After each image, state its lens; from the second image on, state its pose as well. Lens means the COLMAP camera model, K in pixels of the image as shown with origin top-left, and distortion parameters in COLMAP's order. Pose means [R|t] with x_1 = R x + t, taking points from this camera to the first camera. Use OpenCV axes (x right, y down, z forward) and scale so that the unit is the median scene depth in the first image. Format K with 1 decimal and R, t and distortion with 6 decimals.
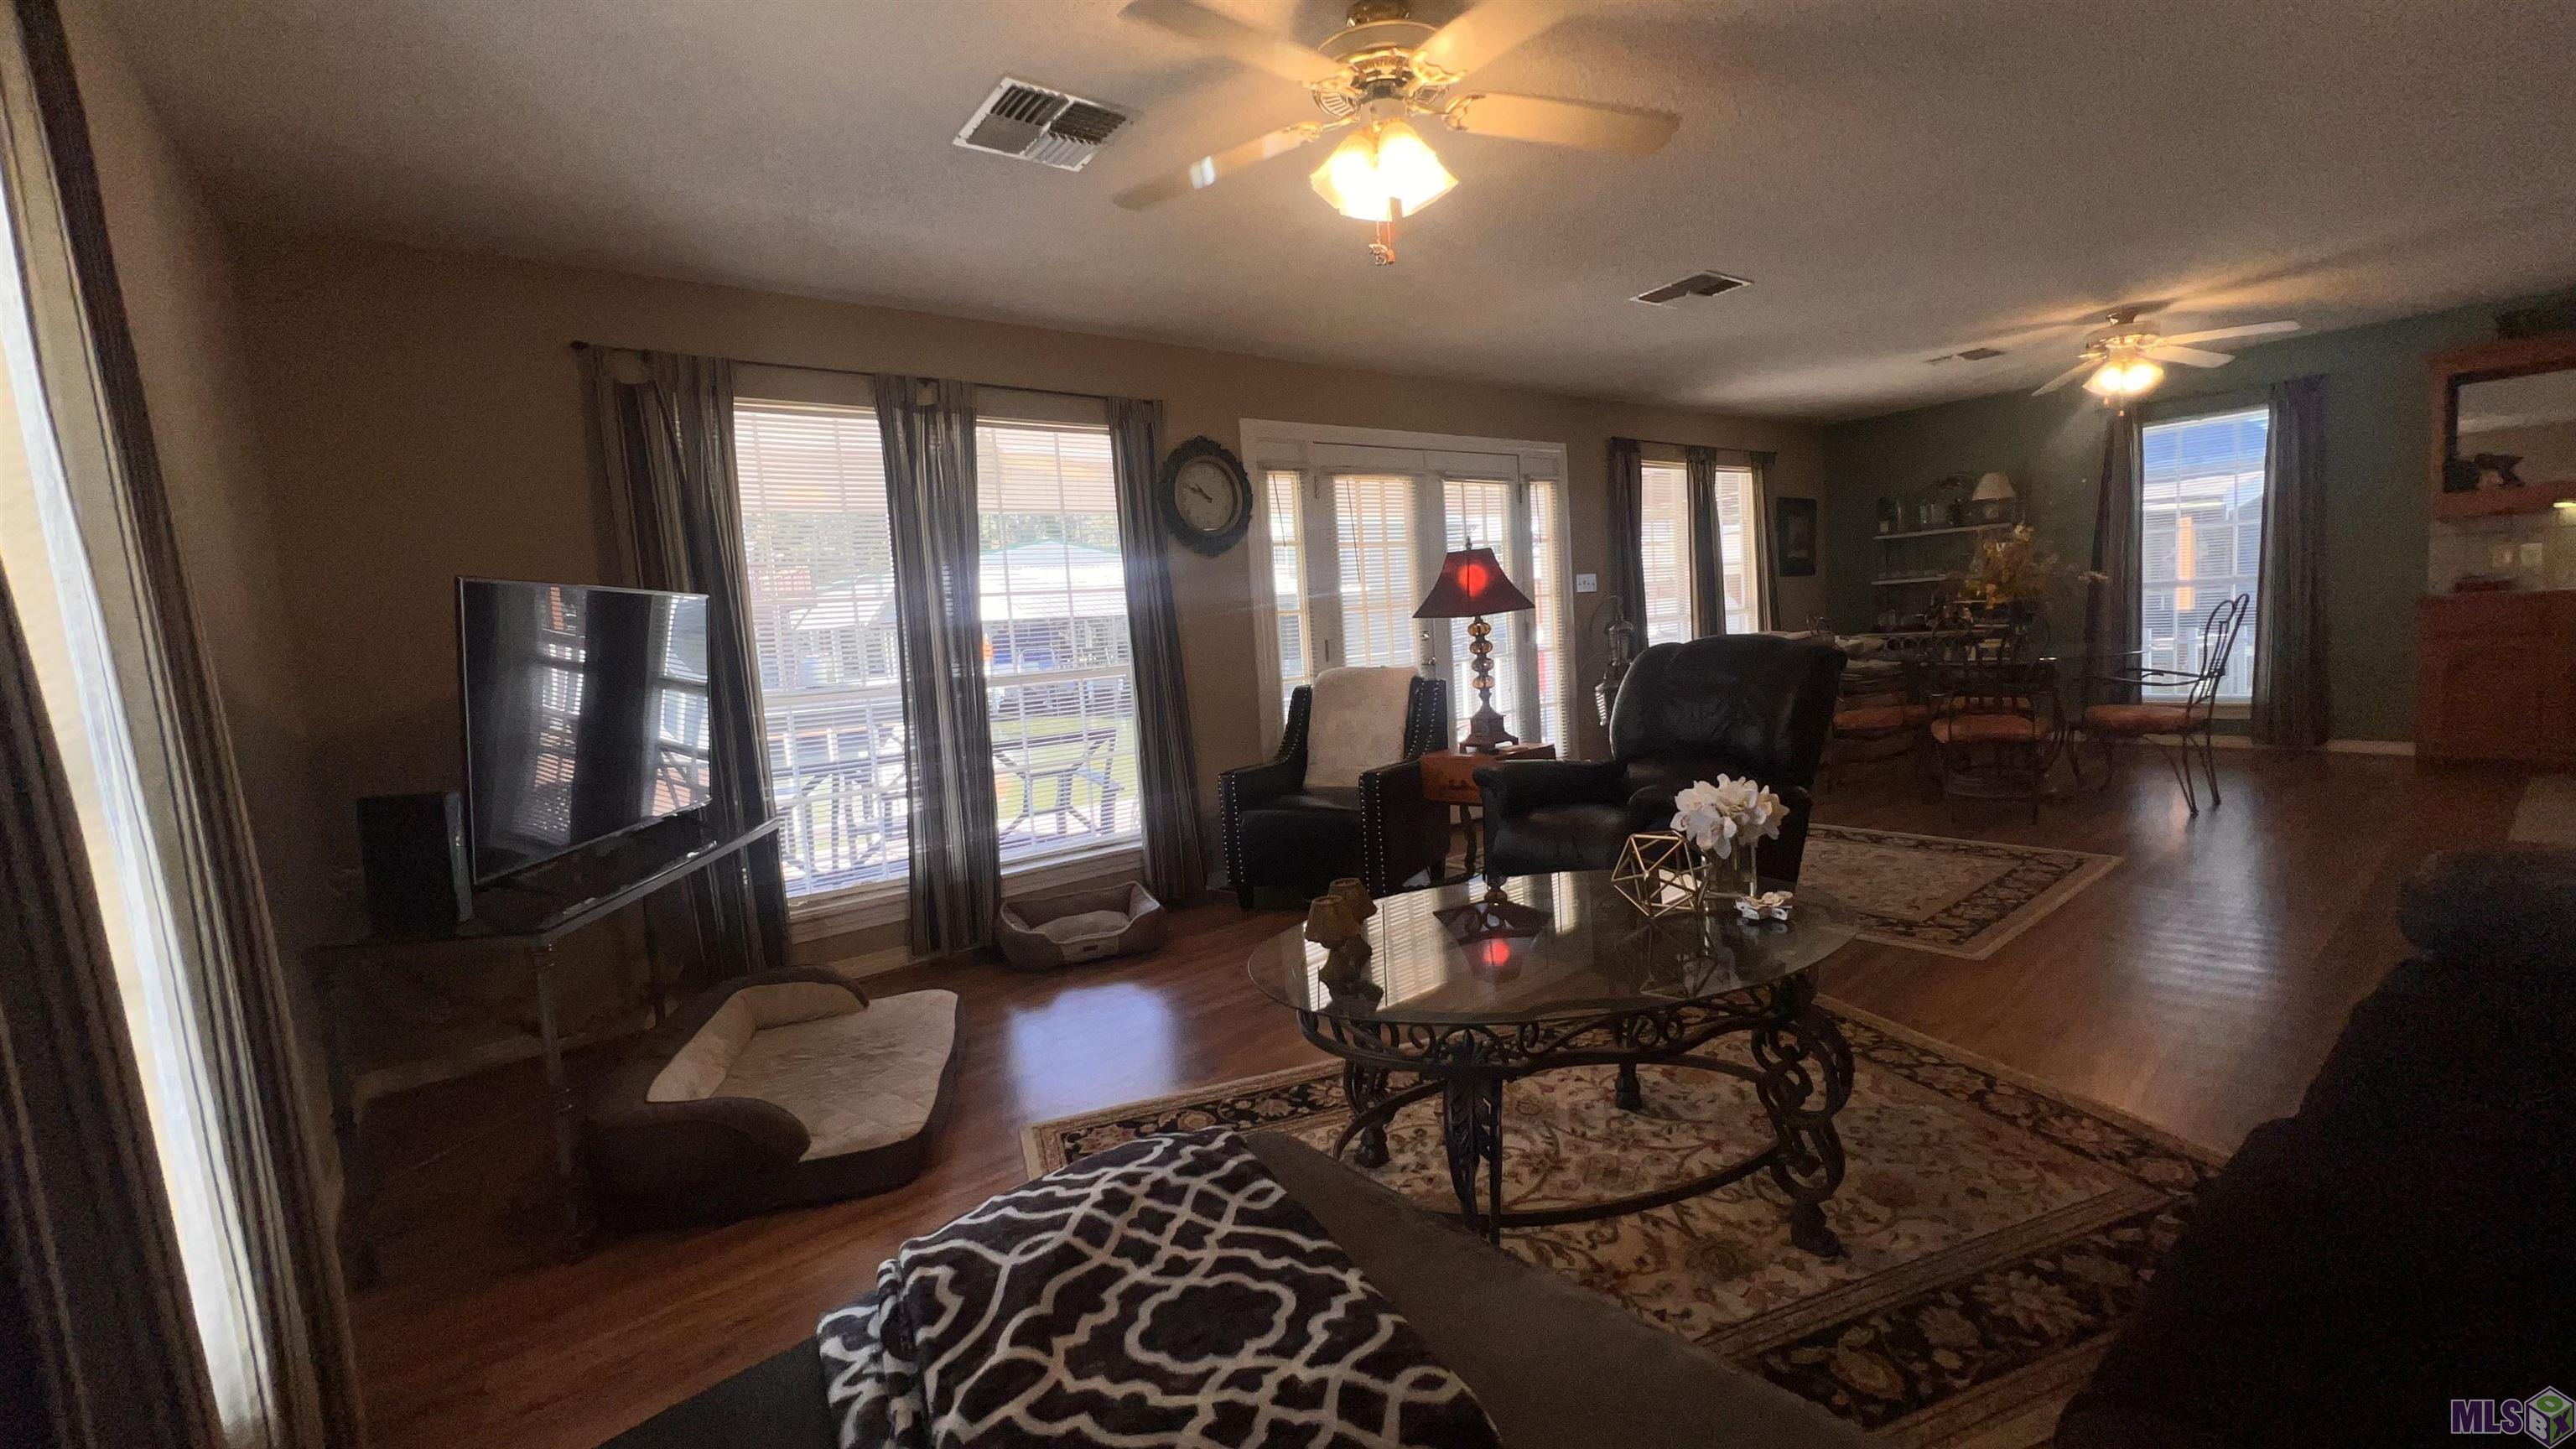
lens RADIAL K [[1034.6, 0, 1278.3], [0, 1034.6, 725.8], [0, 0, 1]] dist [-0.002715, 0.000660]
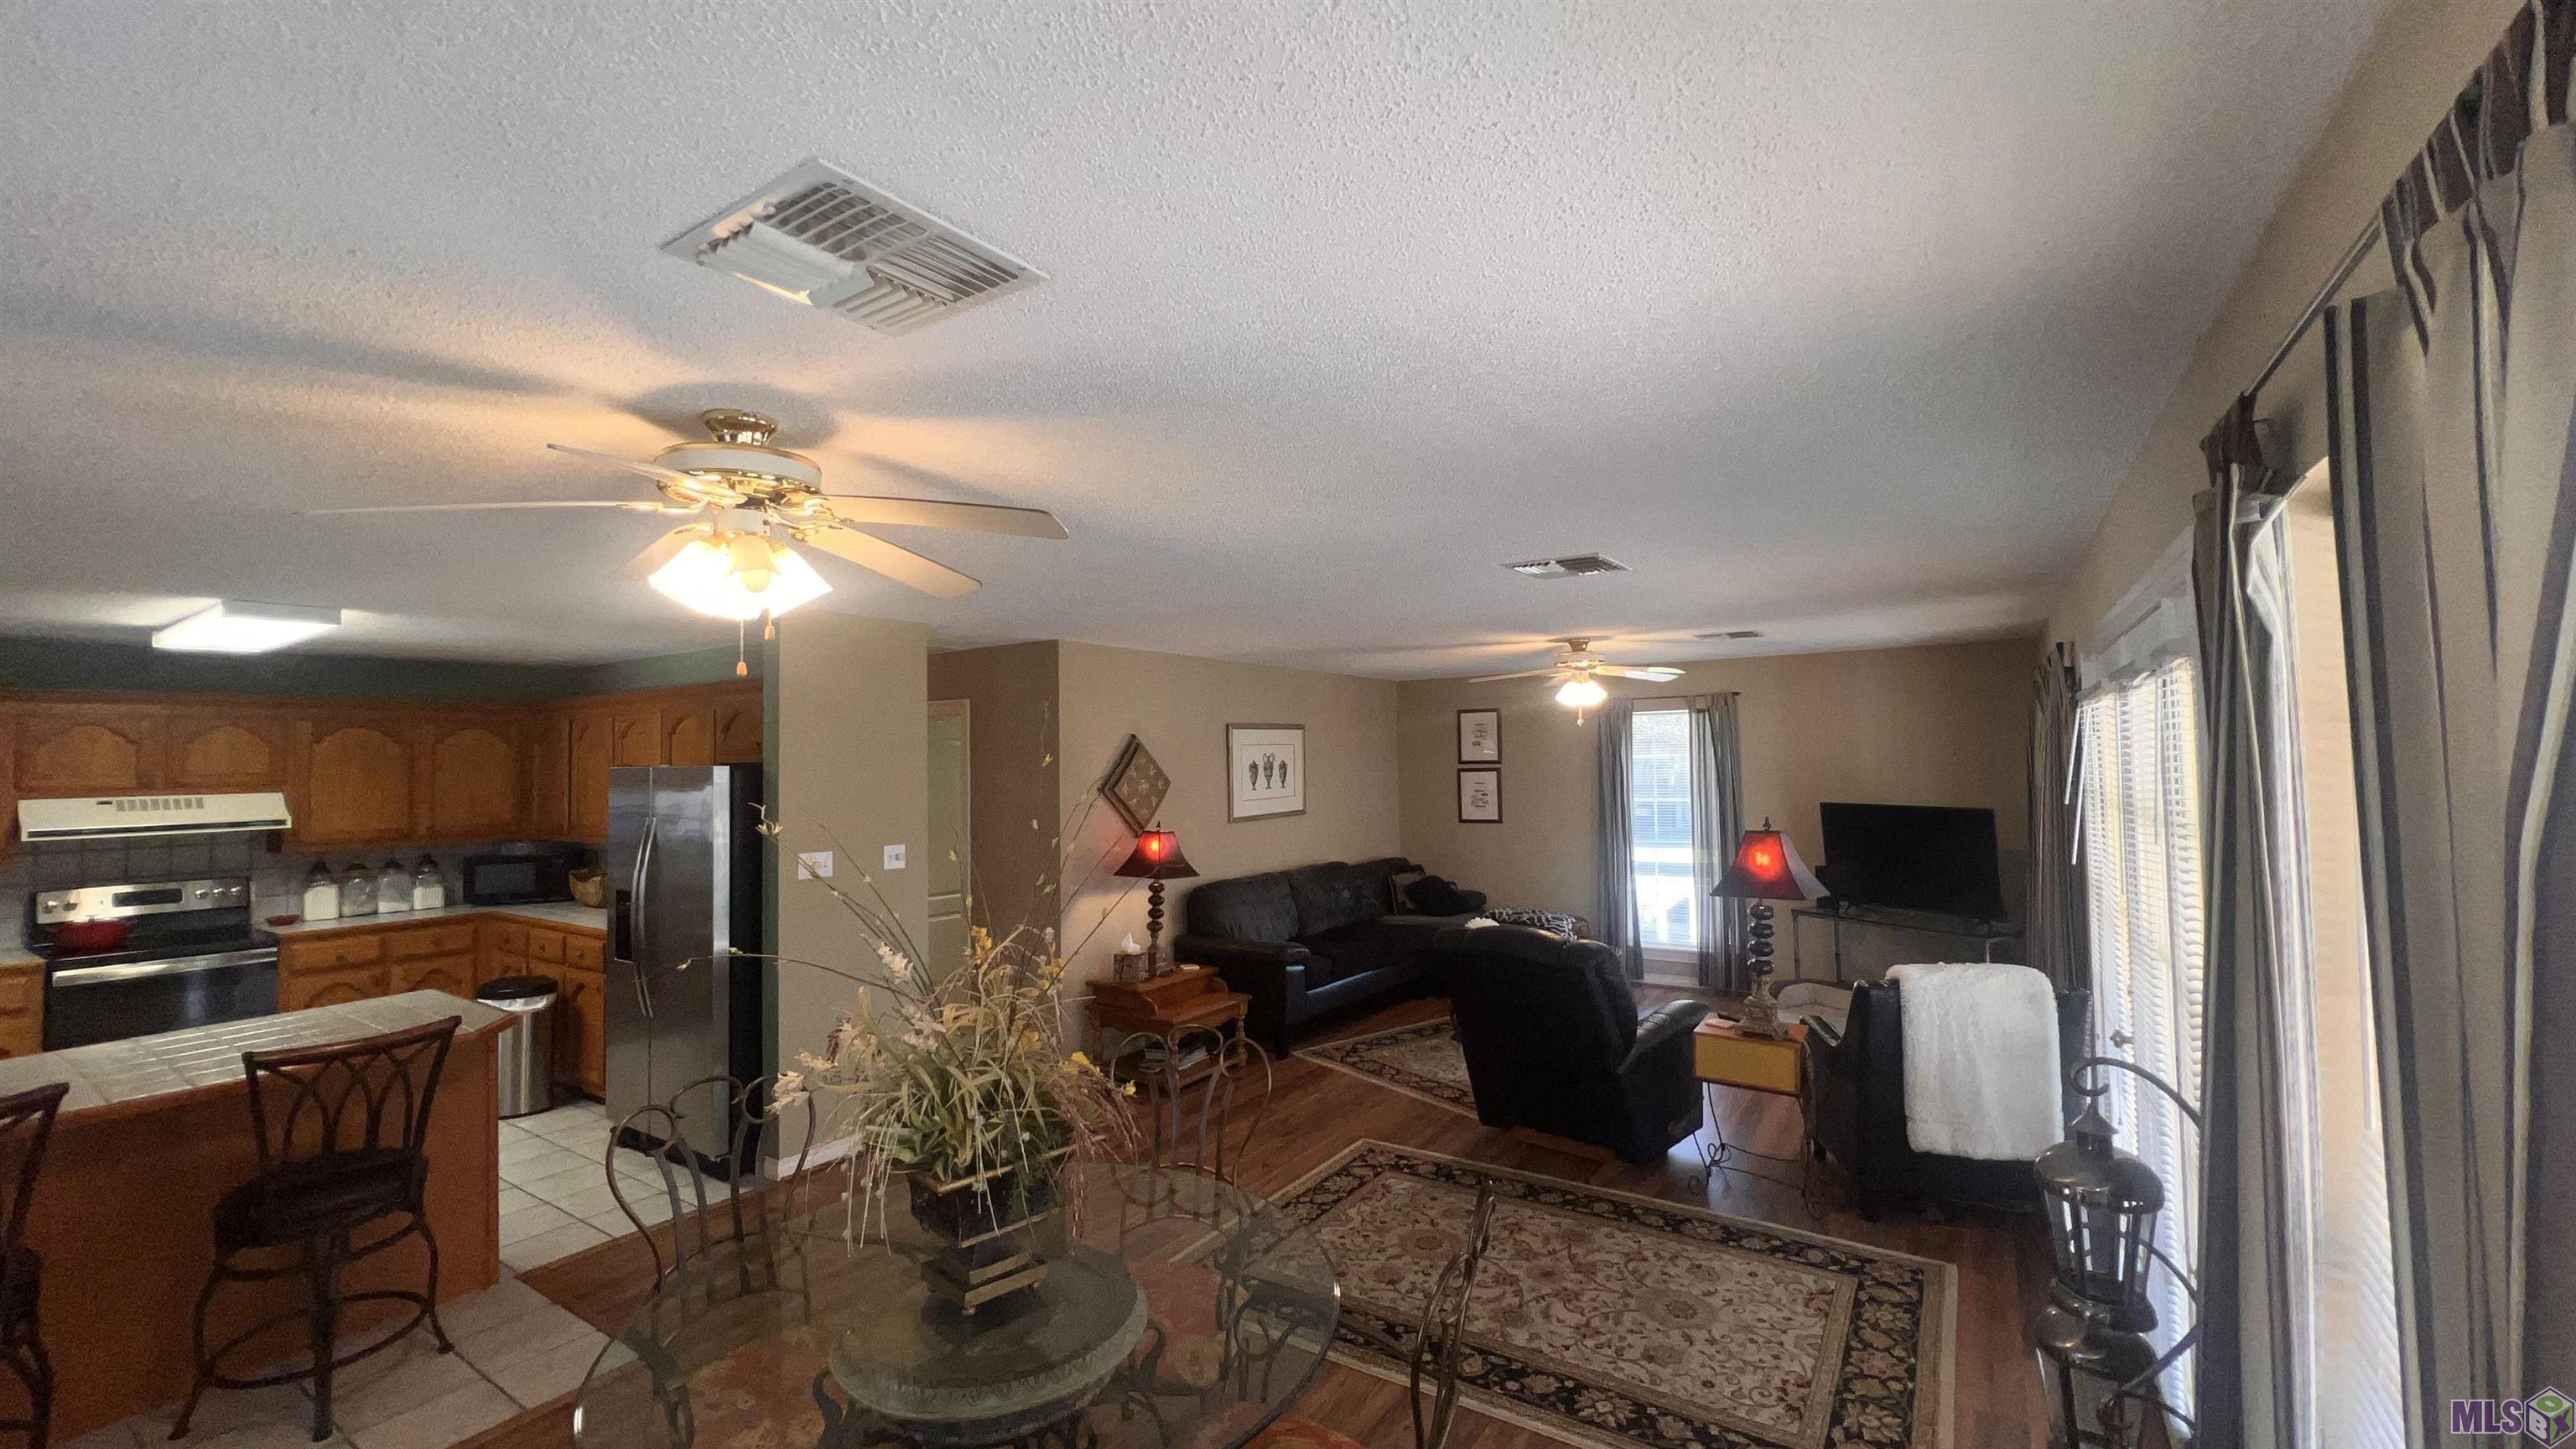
lens RADIAL K [[1034.6, 0, 1279.3], [0, 1034.6, 721.1], [0, 0, 1]] dist [-0.002715, 0.000660]
pose [[-0.946390, 0.072969, -0.314678, 0.782594], [0.050423, 0.995582, 0.079212, -0.316995], [0.319068, 0.059099, -0.945888, 1.500123]]
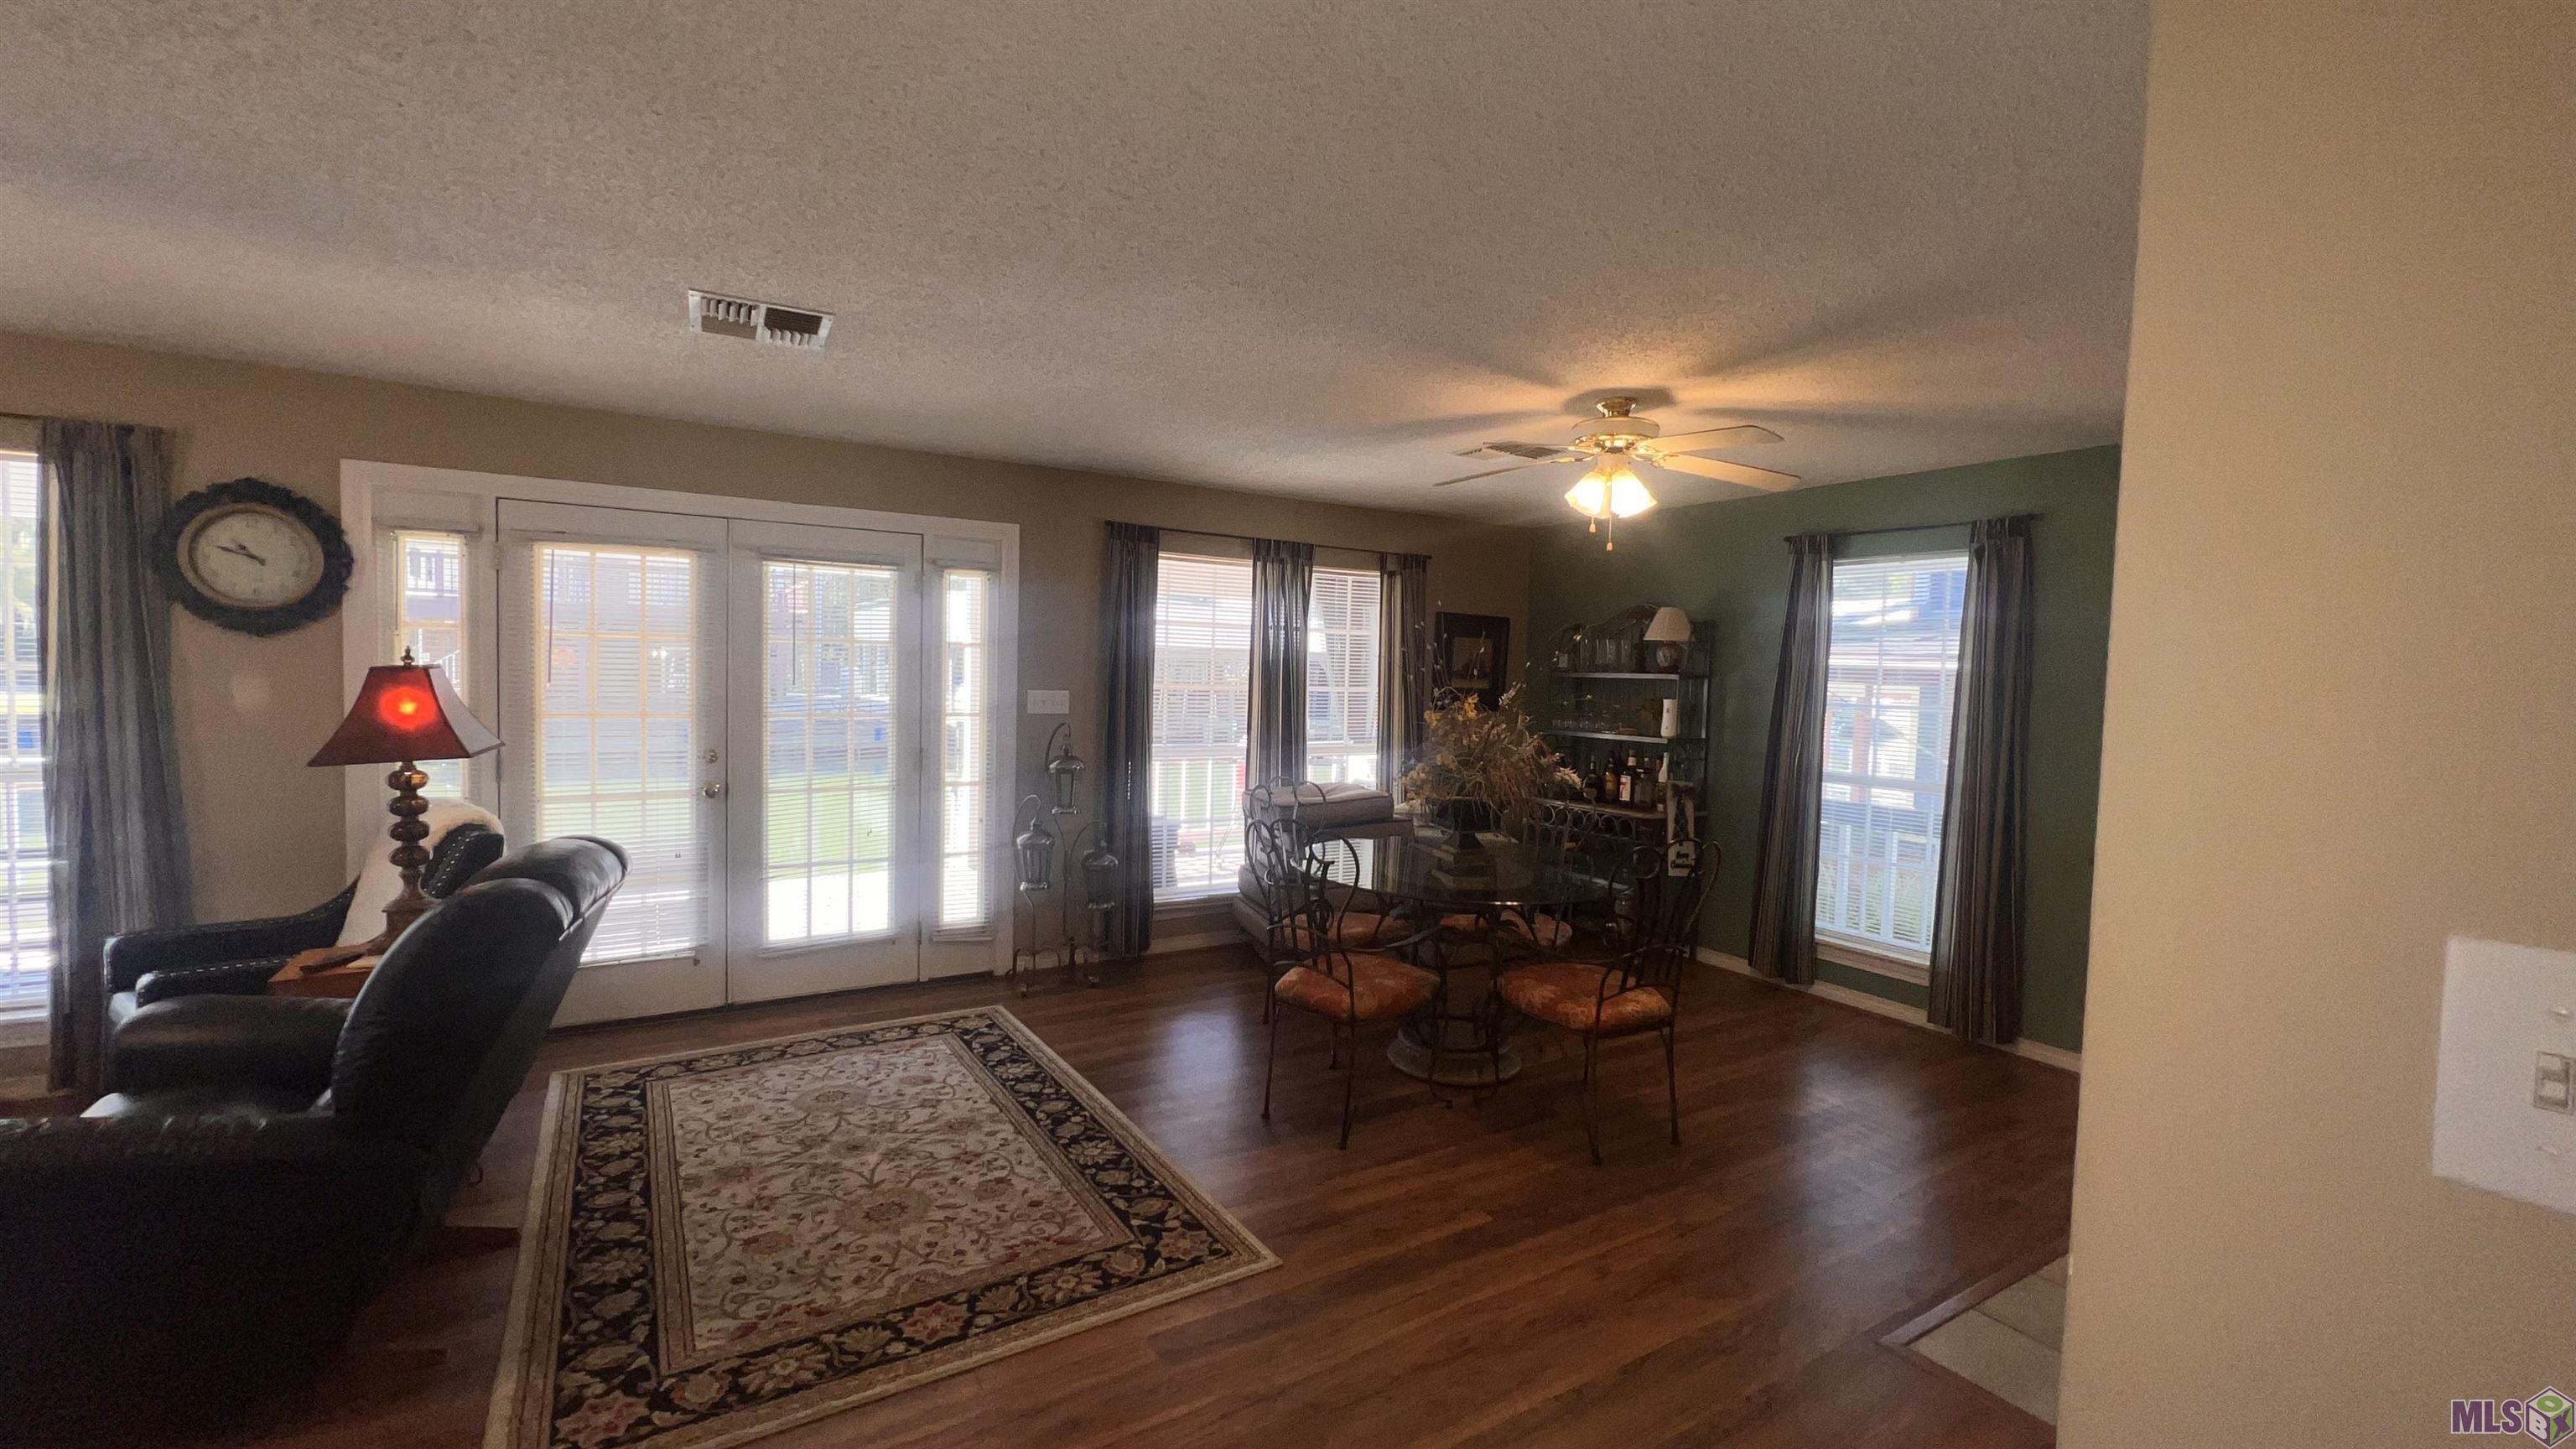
lens RADIAL K [[1034.6, 0, 1279.8], [0, 1034.6, 722.9], [0, 0, 1]] dist [-0.002715, 0.000660]
pose [[0.988802, 0.101735, -0.109179, 0.718132], [-0.106782, 0.993420, -0.041401, -0.140049], [0.104249, 0.052596, 0.993160, 0.310996]]
